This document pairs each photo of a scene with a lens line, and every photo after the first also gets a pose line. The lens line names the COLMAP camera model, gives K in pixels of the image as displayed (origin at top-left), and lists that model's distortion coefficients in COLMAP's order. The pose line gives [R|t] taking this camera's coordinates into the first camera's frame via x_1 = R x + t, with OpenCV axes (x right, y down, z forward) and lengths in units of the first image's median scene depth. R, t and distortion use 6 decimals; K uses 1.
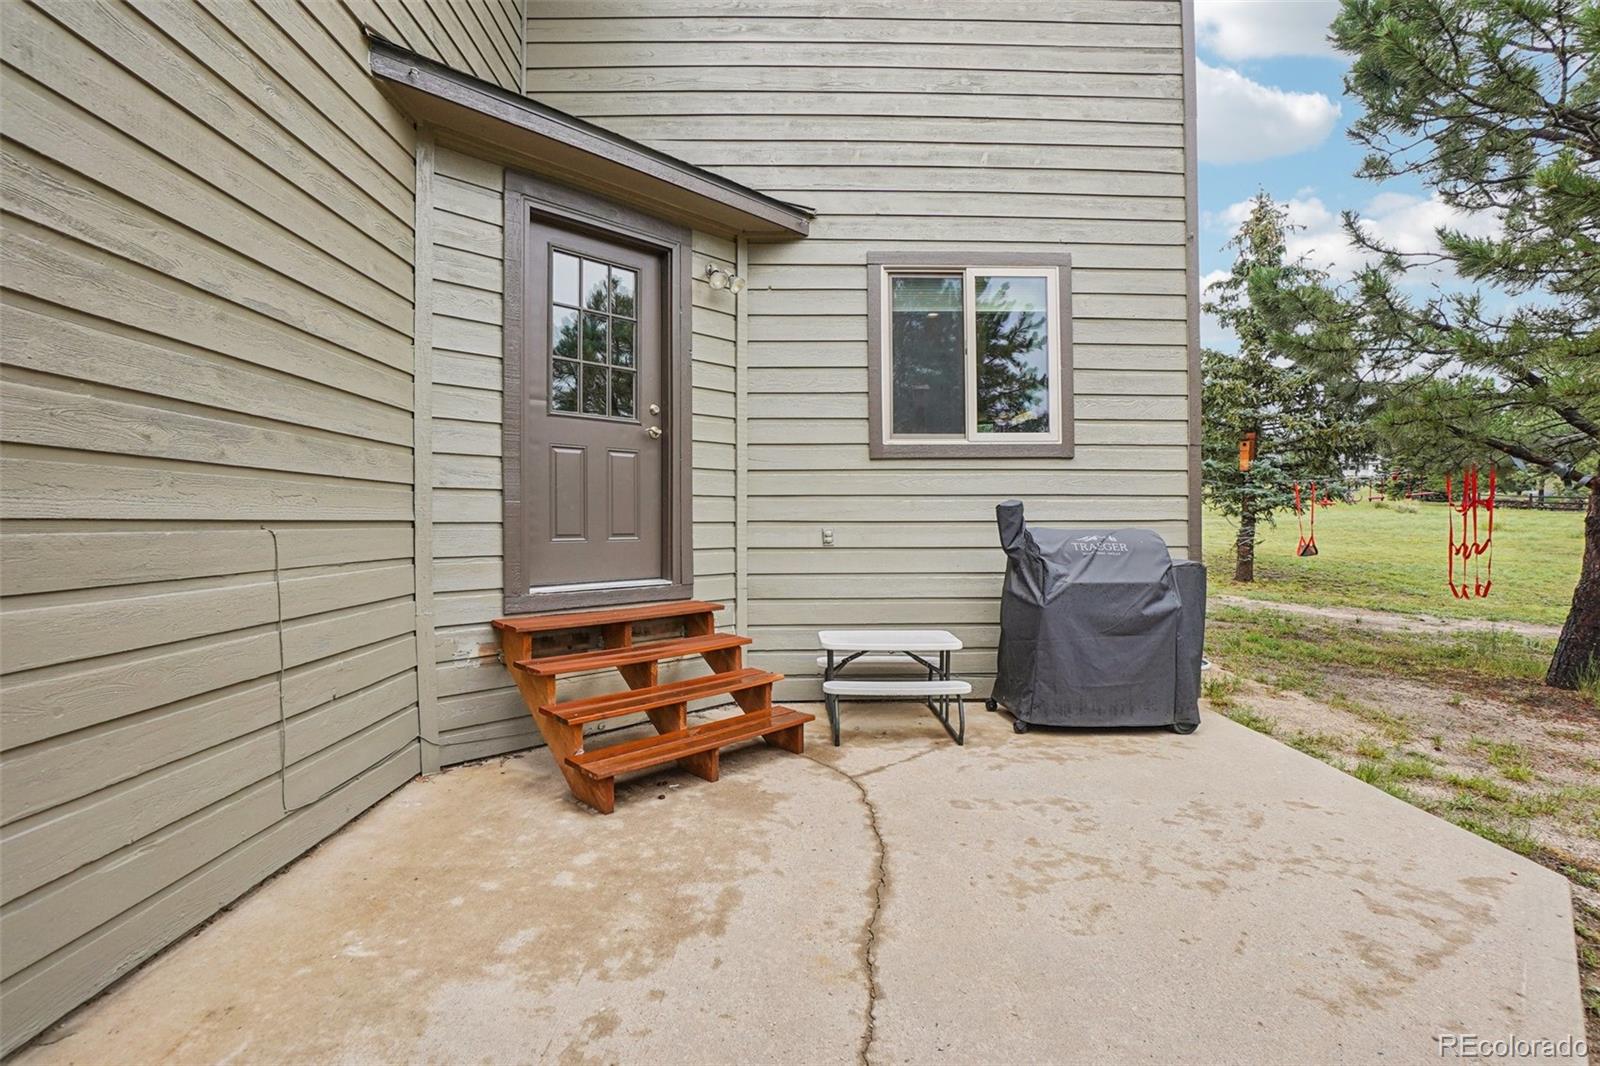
lens RADIAL K [[742.6, 0, 791.9], [0, 742.6, 518.7], [0, 0, 1]] dist [-0.032387, 0.008026]
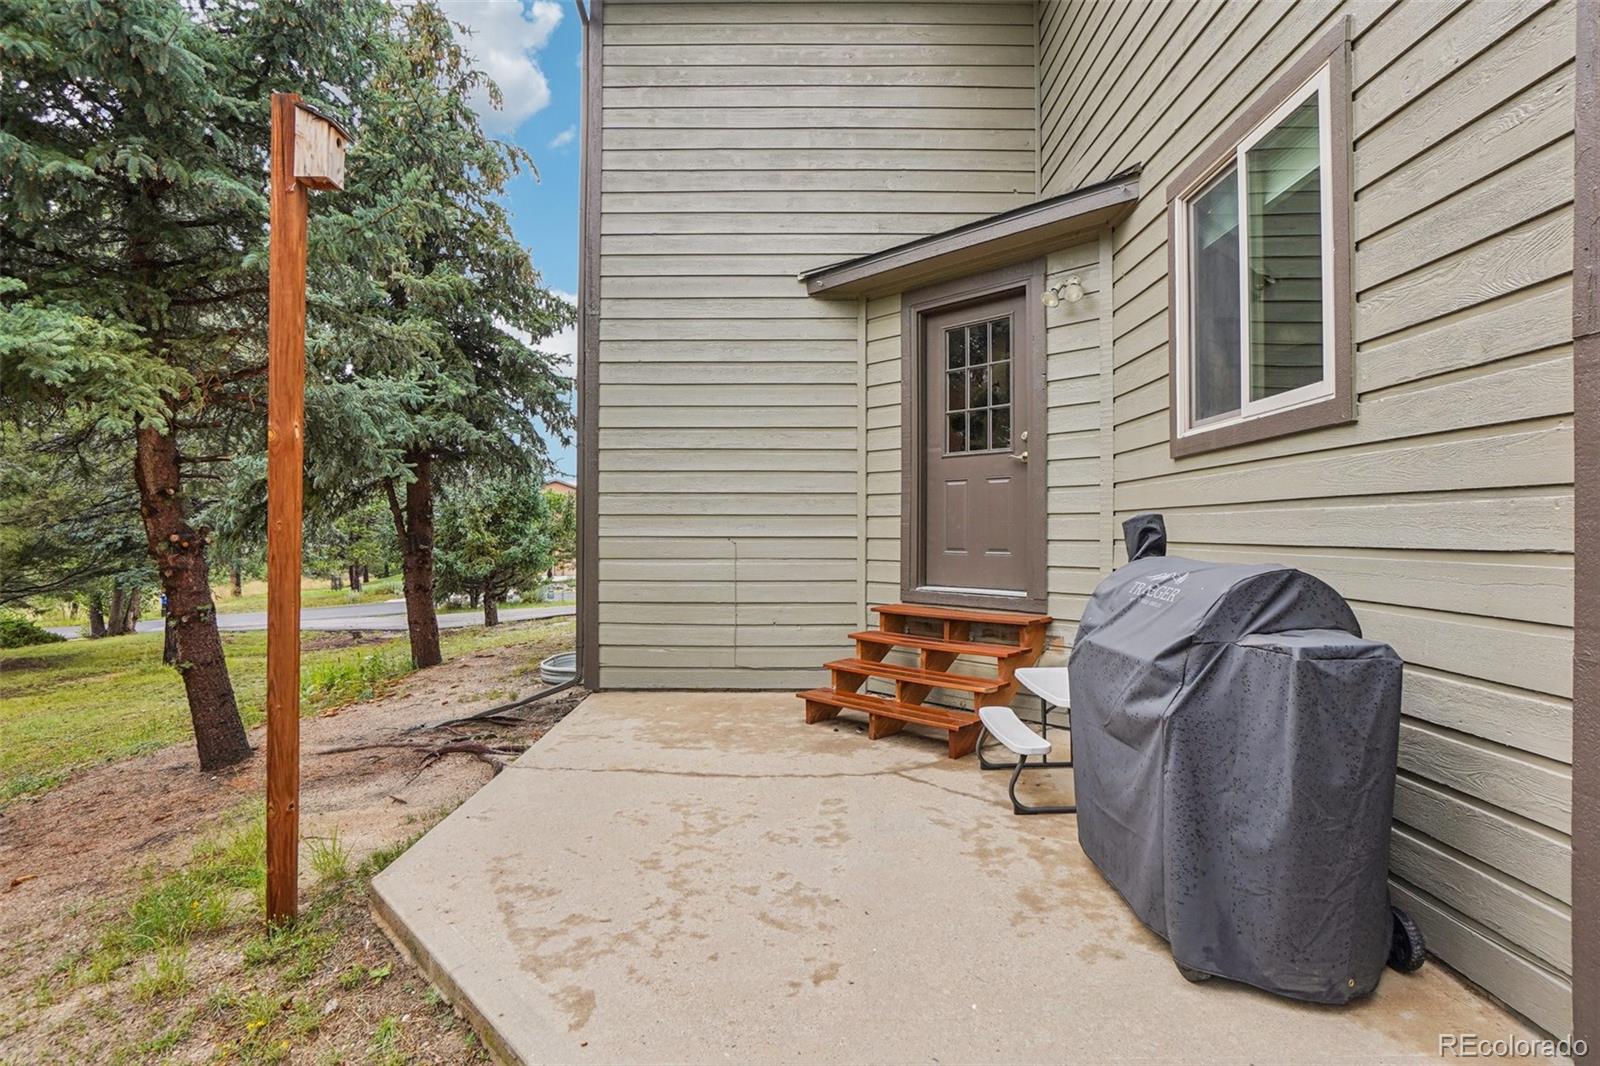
lens RADIAL K [[791.2, 0, 795.2], [0, 791.2, 530.4], [0, 0, 1]] dist [-0.032454, 0.011065]
pose [[-0.023310, 0.004345, -0.999719, 0.920215], [0.005182, 0.999978, 0.004225, -0.014301], [0.999715, -0.005083, -0.023332, 0.639346]]
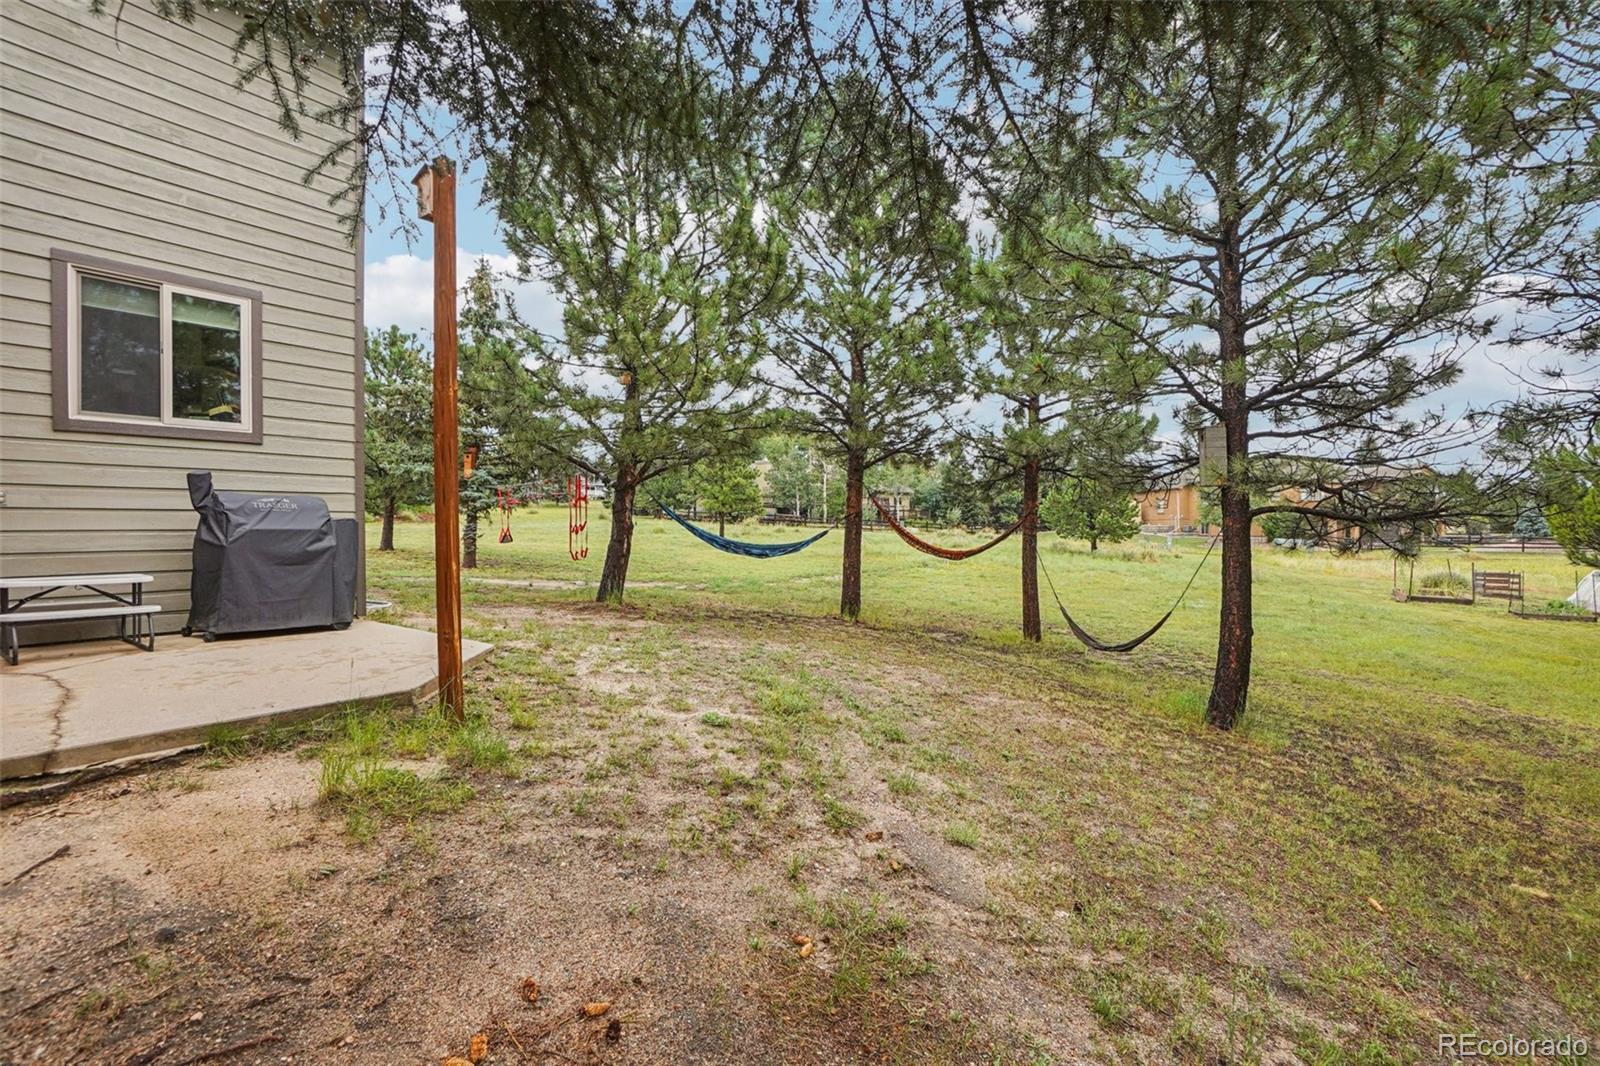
lens RADIAL K [[742.6, 0, 804.8], [0, 742.6, 528.7], [0, 0, 1]] dist [-0.032387, 0.008026]
pose [[0.607101, -0.000103, 0.794625, -0.077755], [0.005394, 0.999977, -0.003992, 0.082659], [-0.794607, 0.006710, 0.607087, -0.596577]]
